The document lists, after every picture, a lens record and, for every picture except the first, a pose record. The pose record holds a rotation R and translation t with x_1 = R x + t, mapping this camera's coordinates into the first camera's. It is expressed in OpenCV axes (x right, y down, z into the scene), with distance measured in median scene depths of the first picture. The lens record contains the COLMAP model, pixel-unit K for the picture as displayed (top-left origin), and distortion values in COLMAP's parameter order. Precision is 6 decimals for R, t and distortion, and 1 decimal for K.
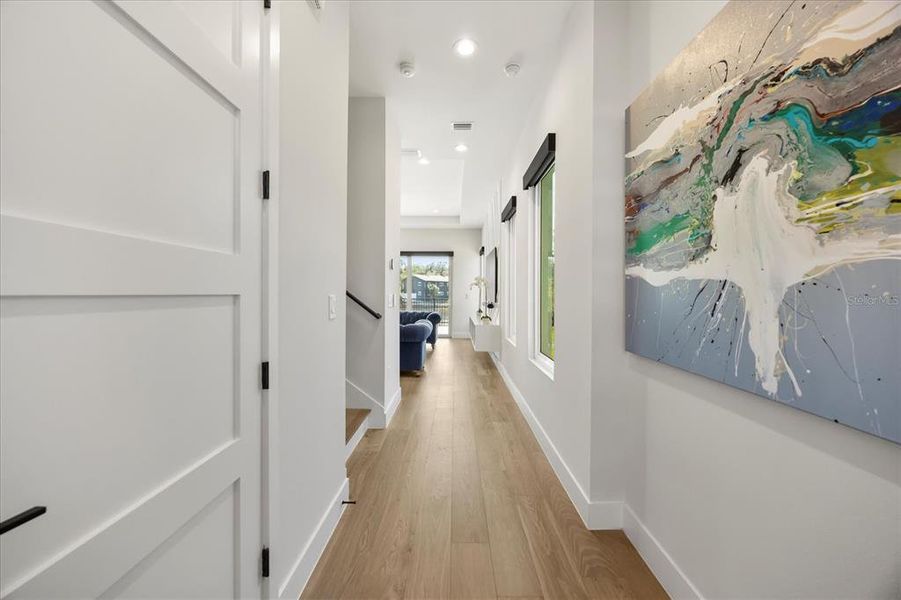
lens RADIAL K [[360.0, 0, 453.0], [0, 360.0, 297.4], [0, 0, 1]] dist [0.000491, 0.000083]
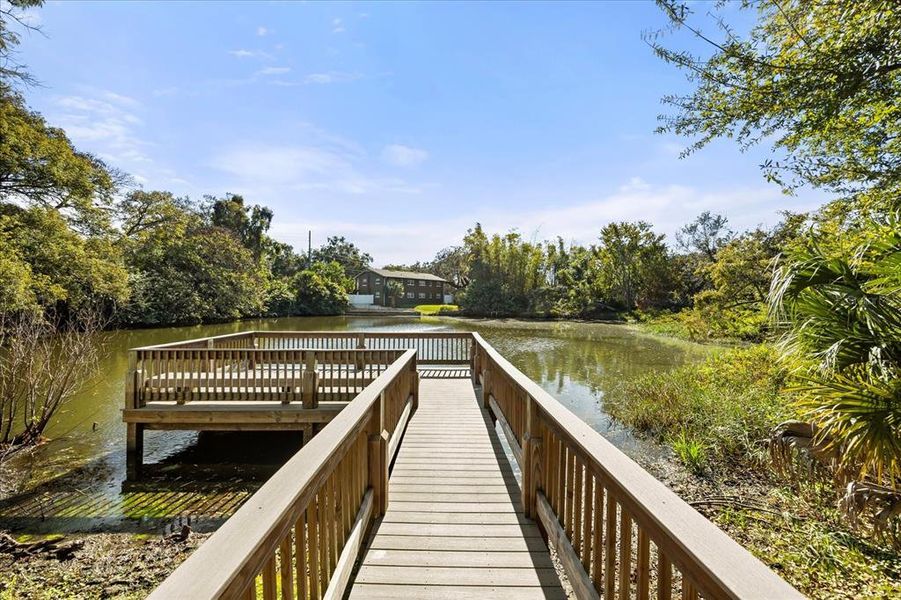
lens RADIAL K [[316.9, 0, 458.4], [0, 316.9, 297.8], [0, 0, 1]] dist [-0.000589, -0.000006]
pose [[0.999999, -0.001164, 0.001210, 0.603916], [0.001199, 0.999574, -0.029172, 0.124434], [-0.001176, 0.029174, 0.999574, 3.639632]]
